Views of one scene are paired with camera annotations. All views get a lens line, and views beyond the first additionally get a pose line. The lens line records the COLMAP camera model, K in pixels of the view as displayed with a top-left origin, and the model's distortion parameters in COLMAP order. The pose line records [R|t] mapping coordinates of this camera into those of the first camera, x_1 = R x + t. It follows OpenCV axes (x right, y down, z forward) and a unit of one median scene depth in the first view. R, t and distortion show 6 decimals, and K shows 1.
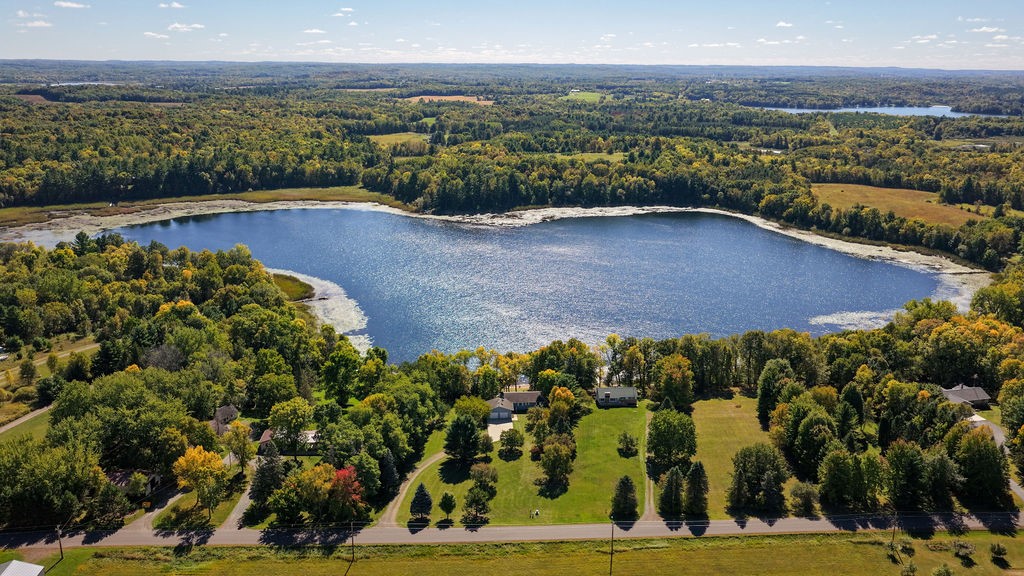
lens RADIAL K [[853.4, 0, 512.0], [0, 853.4, 288.0], [0, 0, 1]] dist [-0.017207, 0.052610]
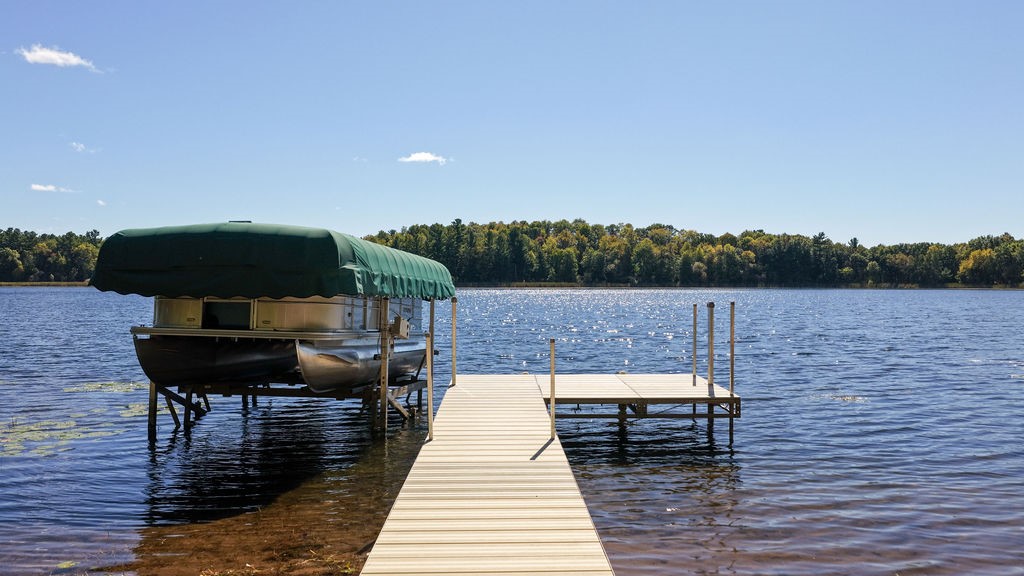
lens RADIAL K [[853.4, 0, 512.0], [0, 853.4, 288.0], [0, 0, 1]] dist [-0.017207, 0.052610]
pose [[0.999986, -0.005160, -0.000962, -0.002592], [0.004749, 0.967549, -0.252640, 0.148271], [0.002234, 0.252632, 0.967560, 1.290407]]
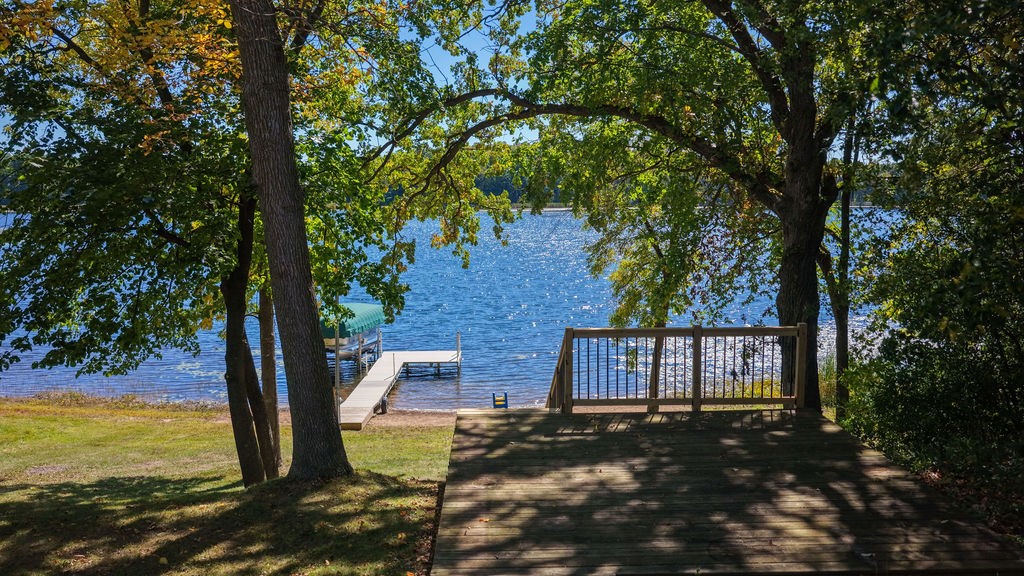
lens RADIAL K [[853.4, 0, 512.0], [0, 853.4, 288.0], [0, 0, 1]] dist [-0.017207, 0.052610]
pose [[0.999795, -0.012572, -0.015857, 0.019780], [0.010073, 0.988804, -0.148881, 0.152526], [0.017551, 0.148691, 0.988728, 1.185128]]
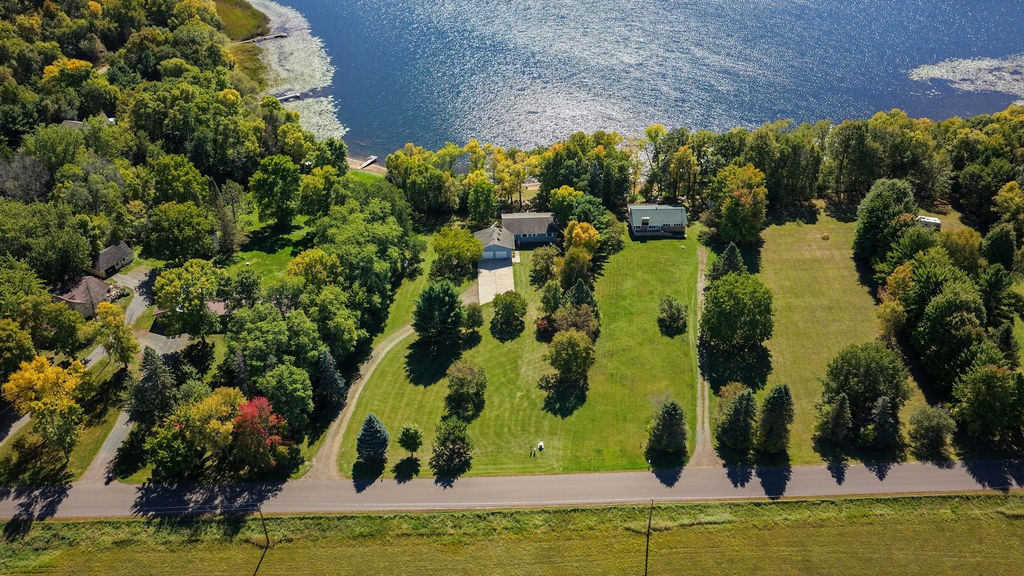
lens RADIAL K [[853.4, 0, 512.0], [0, 853.4, 288.0], [0, 0, 1]] dist [-0.017207, 0.052610]
pose [[0.999730, 0.009057, -0.021414, 0.017013], [-0.000802, 0.933900, 0.357535, -0.091687], [0.023236, -0.357421, 0.933654, 0.344097]]
